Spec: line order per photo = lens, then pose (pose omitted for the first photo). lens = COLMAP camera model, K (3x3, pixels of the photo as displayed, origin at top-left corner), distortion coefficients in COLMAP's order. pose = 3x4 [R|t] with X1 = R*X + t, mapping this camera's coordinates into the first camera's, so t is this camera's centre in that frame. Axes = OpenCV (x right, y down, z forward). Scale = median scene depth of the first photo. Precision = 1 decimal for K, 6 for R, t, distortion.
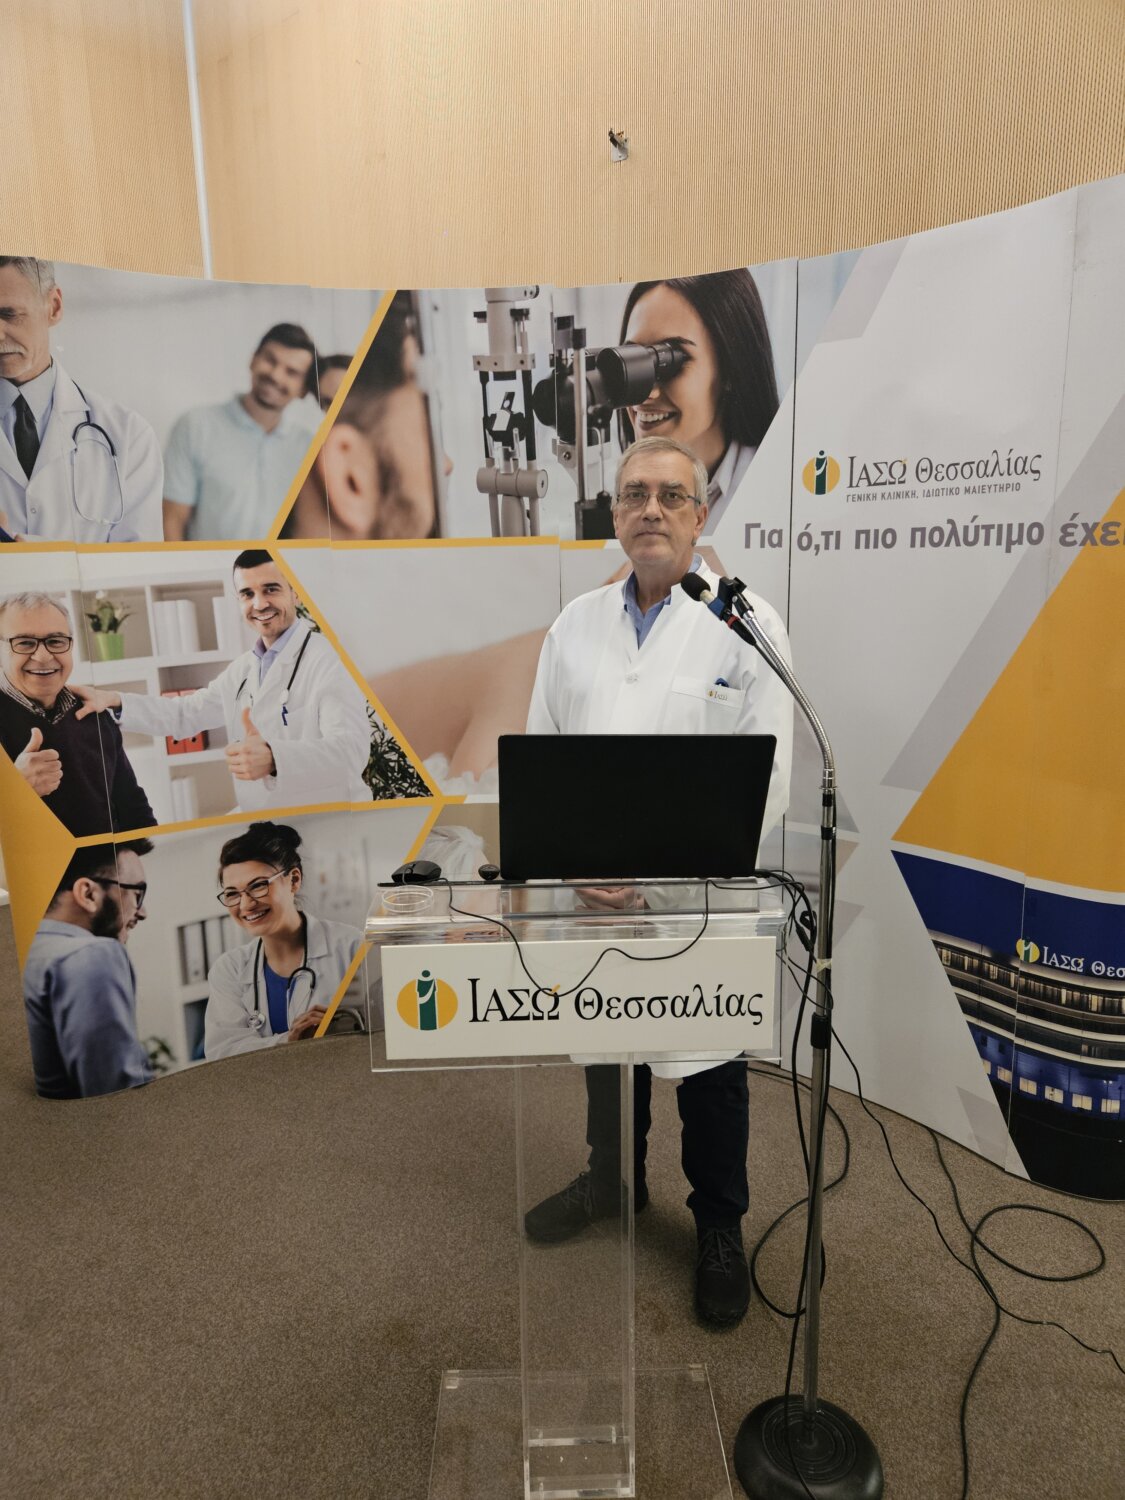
lens RADIAL K [[975.3, 0, 550.9], [0, 975.3, 754.2], [0, 0, 1]] dist [0.064525, -0.002234]
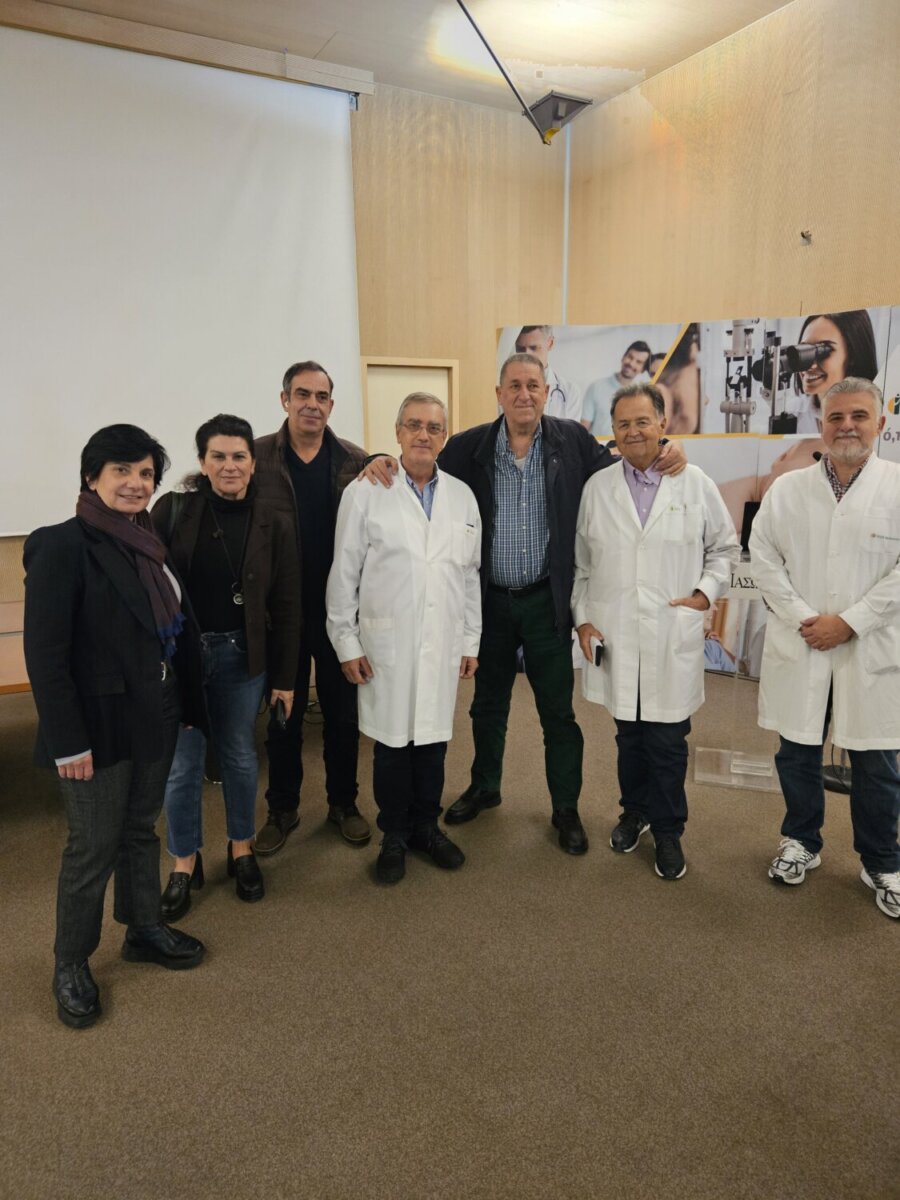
lens RADIAL K [[810.9, 0, 450.0], [0, 810.9, 600.0], [0, 0, 1]] dist [0.072242, -0.057349]
pose [[0.950756, 0.067709, -0.302453, -0.068670], [-0.067881, 0.997644, 0.009956, 0.167619], [0.302414, 0.011065, 0.953112, -0.902090]]
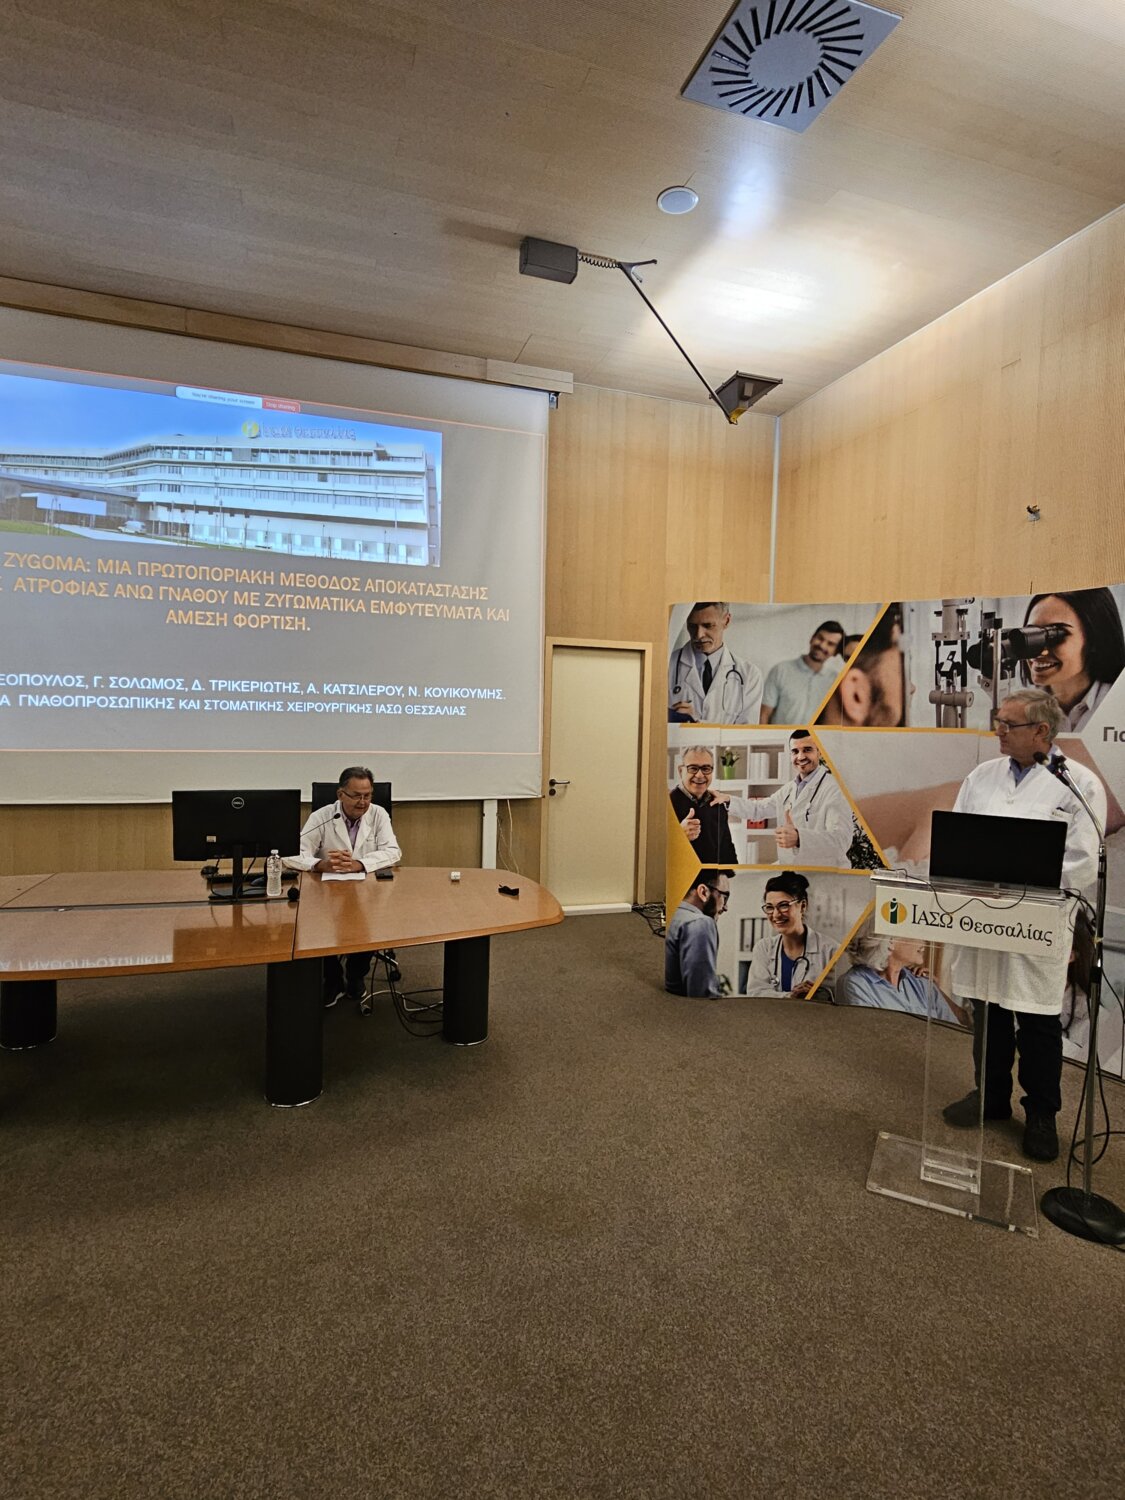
lens RADIAL K [[782.4, 0, 557.7], [0, 782.4, 751.1], [0, 0, 1]] dist [0.000654, -0.000177]
pose [[0.872747, 0.056512, -0.484891, 0.033104], [-0.137833, 0.981389, -0.133707, 0.109983], [0.468311, 0.183527, 0.864293, -0.568636]]
